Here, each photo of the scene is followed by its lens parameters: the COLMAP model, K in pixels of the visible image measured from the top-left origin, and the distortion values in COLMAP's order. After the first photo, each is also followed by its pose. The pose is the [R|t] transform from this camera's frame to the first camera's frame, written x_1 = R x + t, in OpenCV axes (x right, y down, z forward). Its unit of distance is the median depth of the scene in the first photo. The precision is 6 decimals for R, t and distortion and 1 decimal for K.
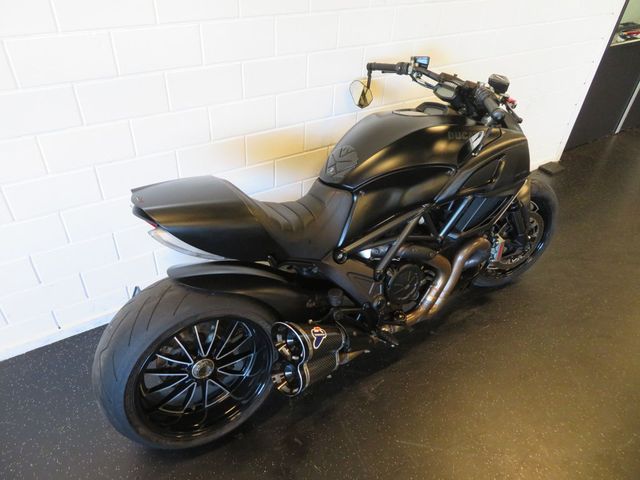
lens RADIAL K [[458.9, 0, 317.2], [0, 458.9, 239.7], [0, 0, 1]] dist [-0.004952, -0.002060]
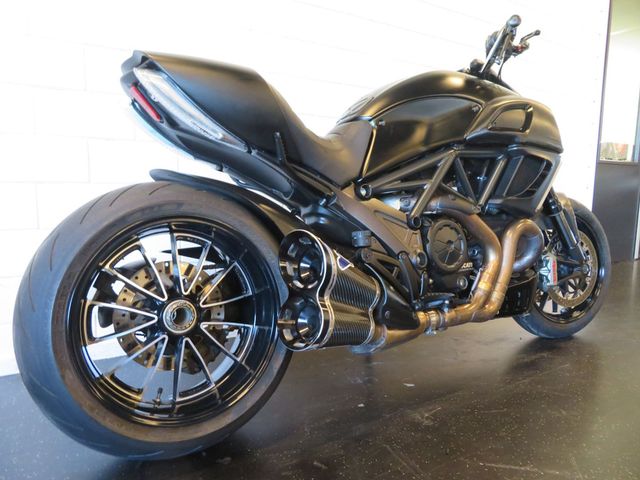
lens RADIAL K [[458.9, 0, 317.2], [0, 458.9, 239.7], [0, 0, 1]] dist [-0.004952, -0.002060]
pose [[0.999152, -0.040943, -0.004466, -0.030335], [0.032979, 0.860300, -0.508721, 0.495263], [0.024671, 0.508142, 0.860920, 0.317843]]
